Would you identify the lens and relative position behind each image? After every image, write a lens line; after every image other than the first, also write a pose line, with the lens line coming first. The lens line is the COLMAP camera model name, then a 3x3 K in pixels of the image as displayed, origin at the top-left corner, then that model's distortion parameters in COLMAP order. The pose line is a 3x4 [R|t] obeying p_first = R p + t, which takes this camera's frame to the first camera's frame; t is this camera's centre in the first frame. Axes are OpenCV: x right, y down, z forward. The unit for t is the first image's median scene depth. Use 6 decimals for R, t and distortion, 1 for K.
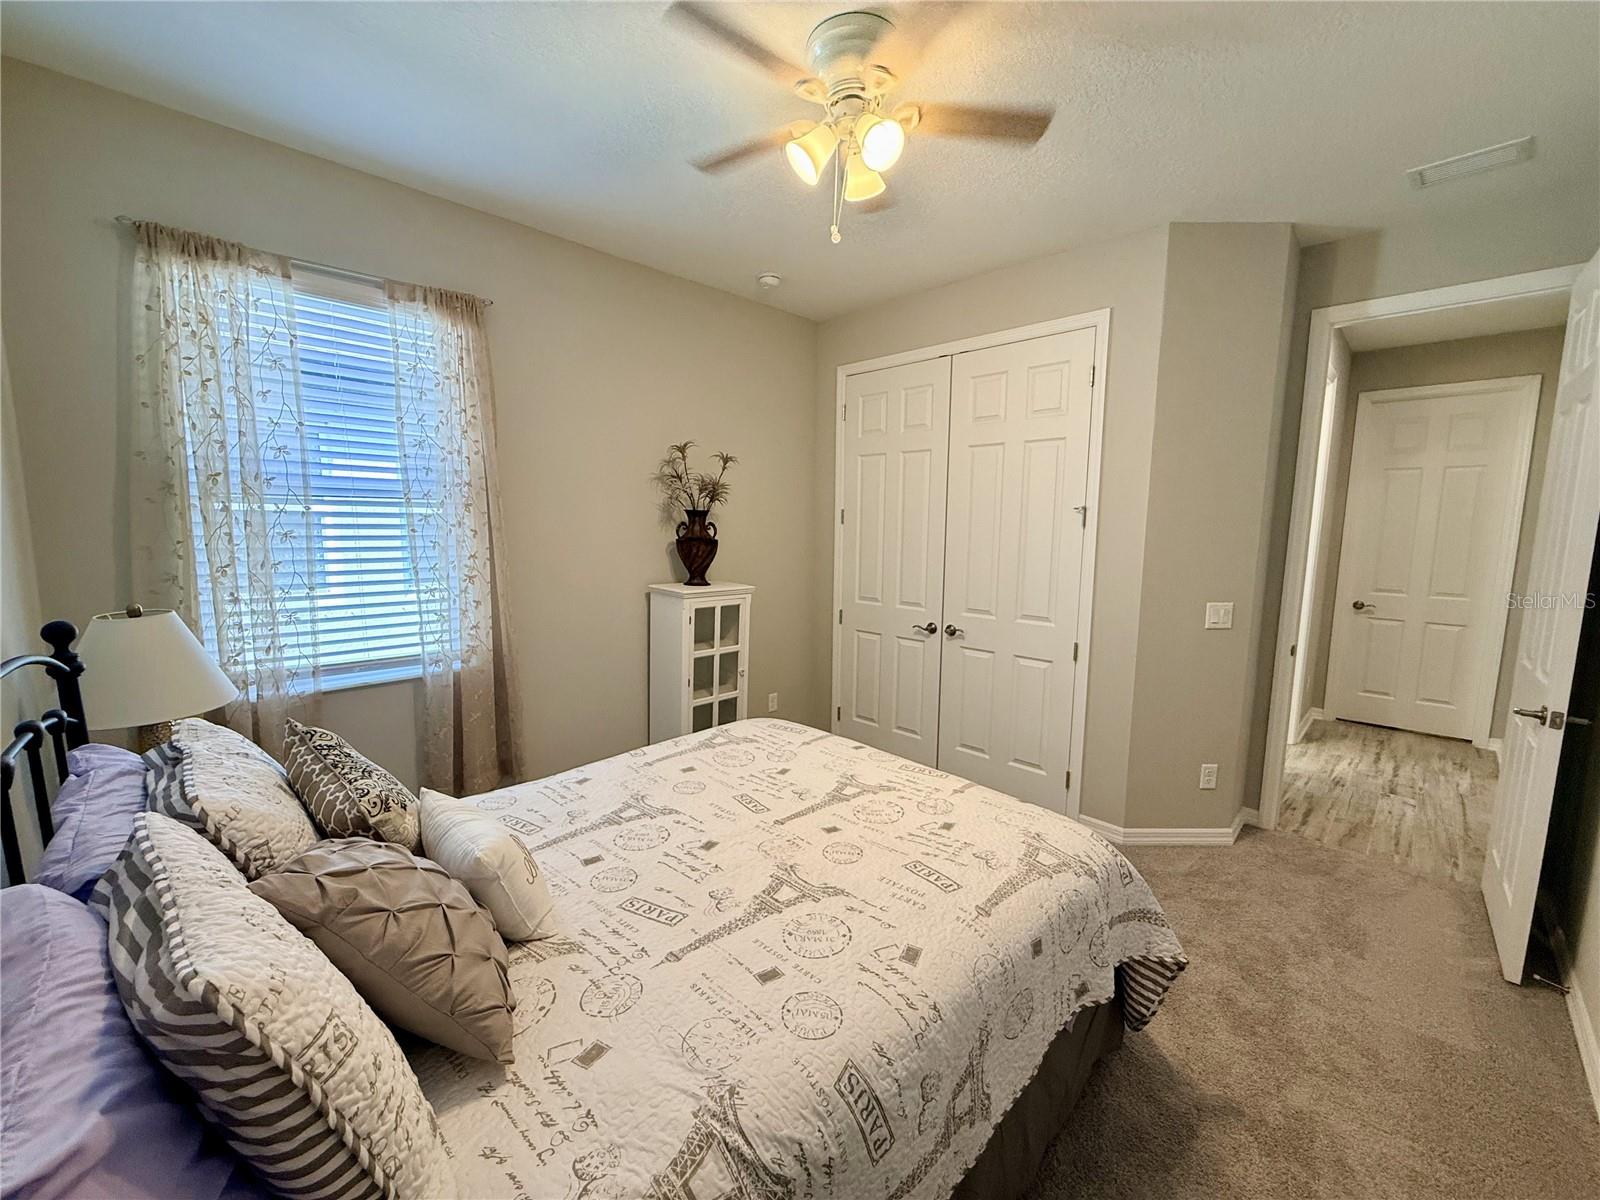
lens RADIAL K [[657.9, 0, 773.1], [0, 657.9, 601.9], [0, 0, 1]] dist [-0.001245, -0.000251]
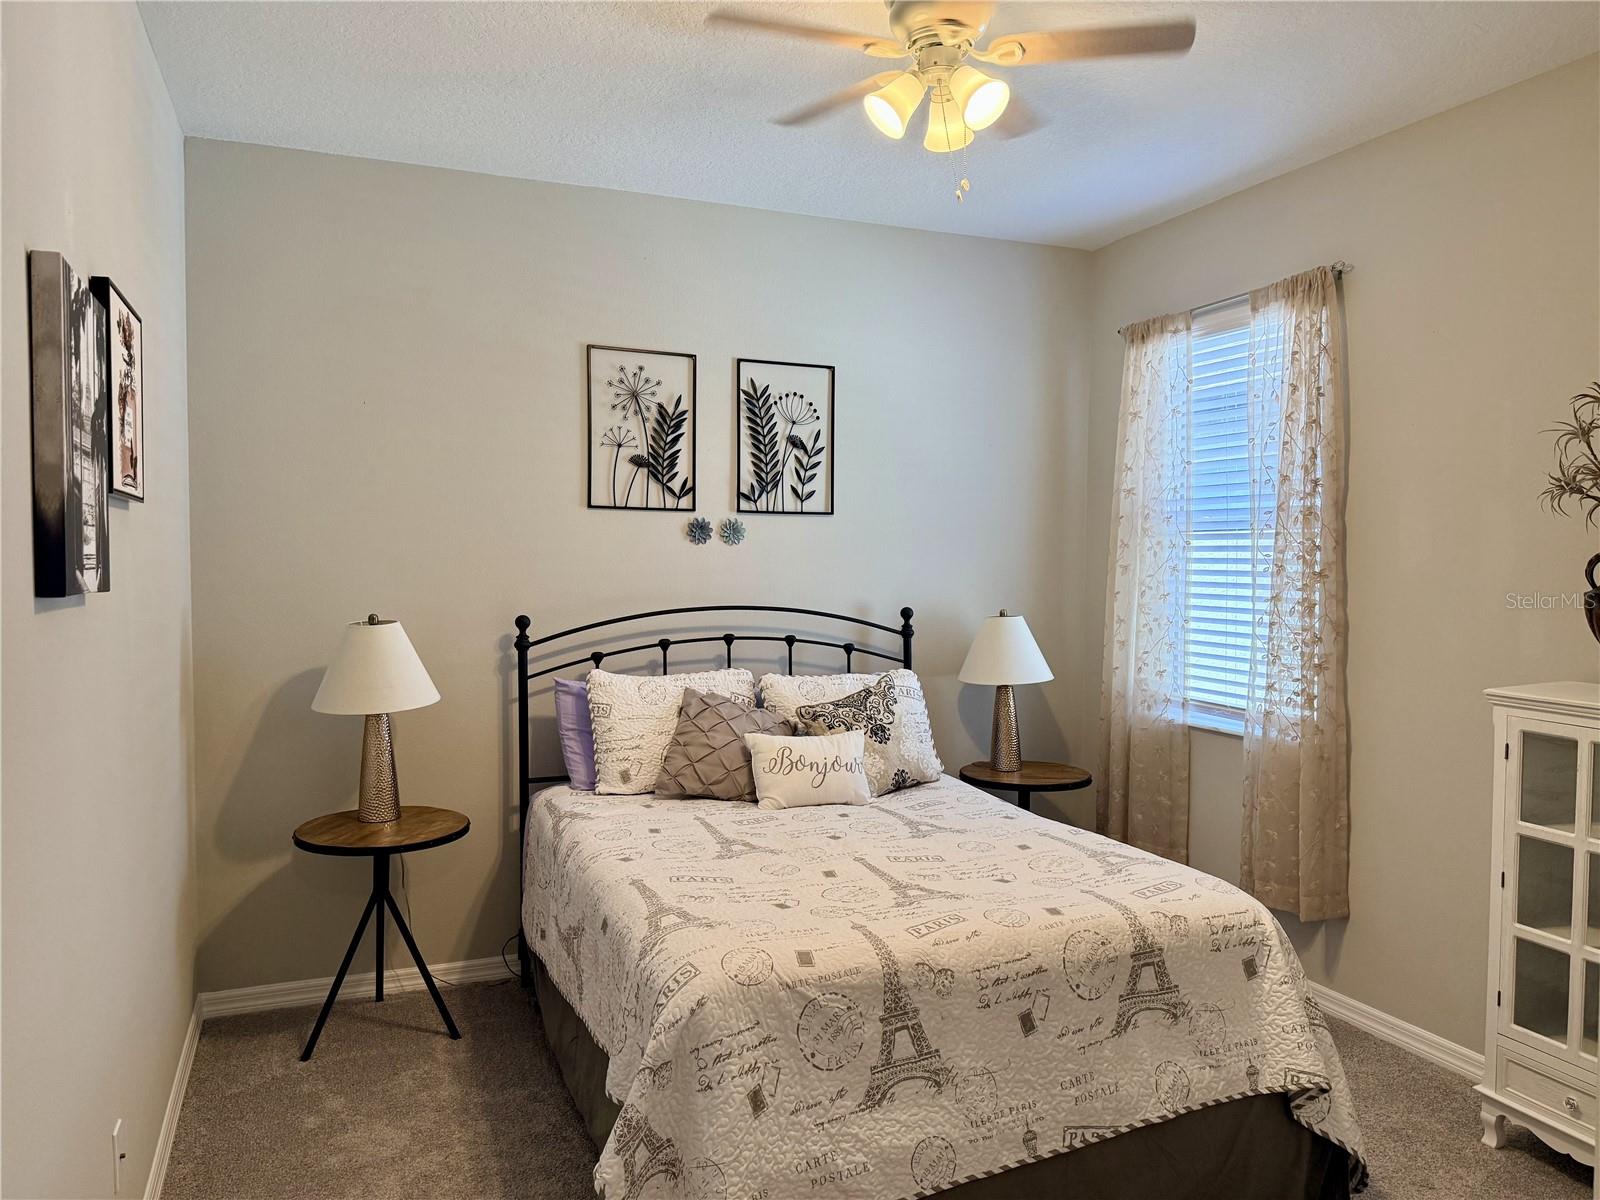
lens RADIAL K [[1151.9, 0, 800.2], [0, 1151.9, 595.9], [0, 0, 1]] dist [0.040784, -0.040721]
pose [[-0.386312, 0.018296, -0.922187, 1.257393], [-0.126245, 0.989345, 0.072514, -0.120049], [0.913688, 0.144435, -0.379886, 1.202420]]
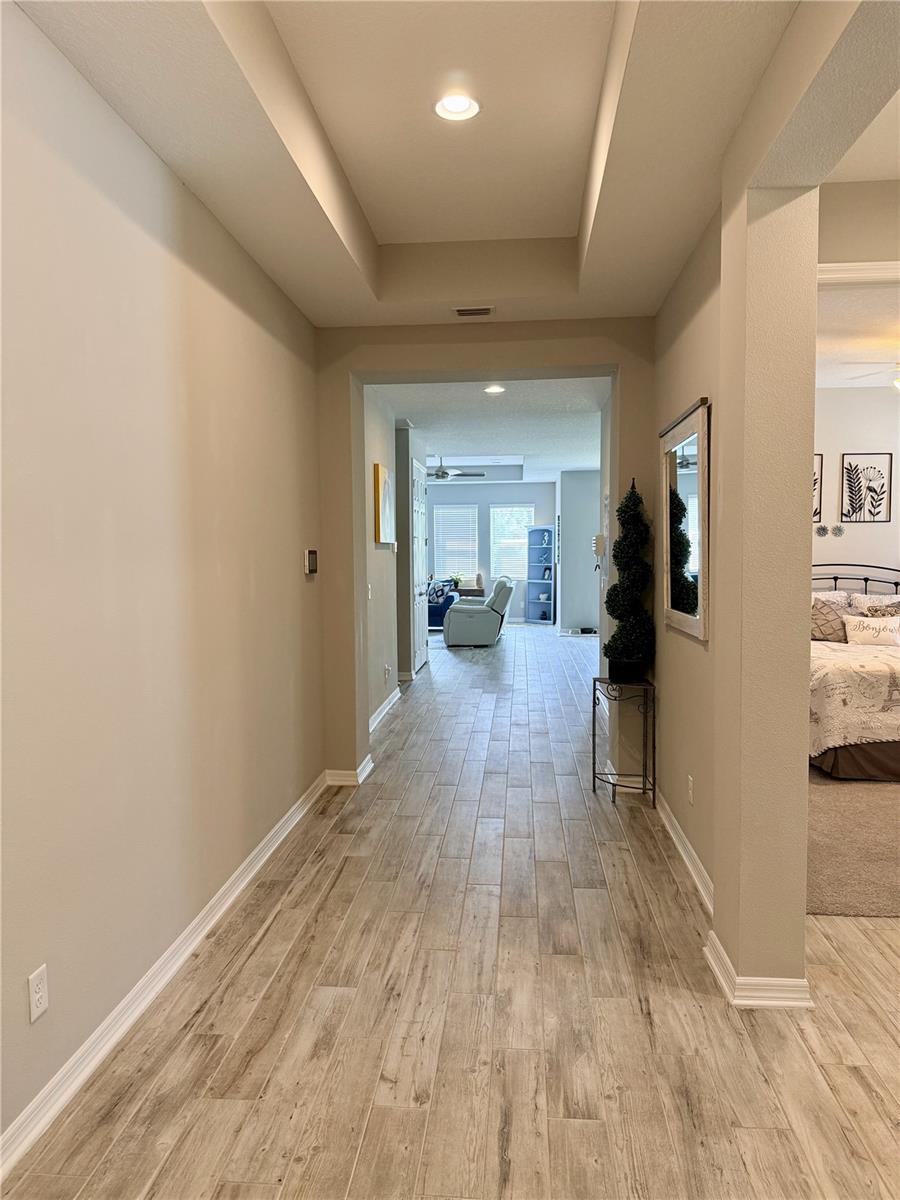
lens RADIAL K [[863.9, 0, 456.0], [0, 863.9, 602.3], [0, 0, 1]] dist [0.040784, -0.040721]
pose [[-0.760929, 0.033360, -0.647977, 2.788030], [-0.086525, 0.984540, 0.152295, -0.183364], [0.643040, 0.171951, -0.746279, 1.933798]]
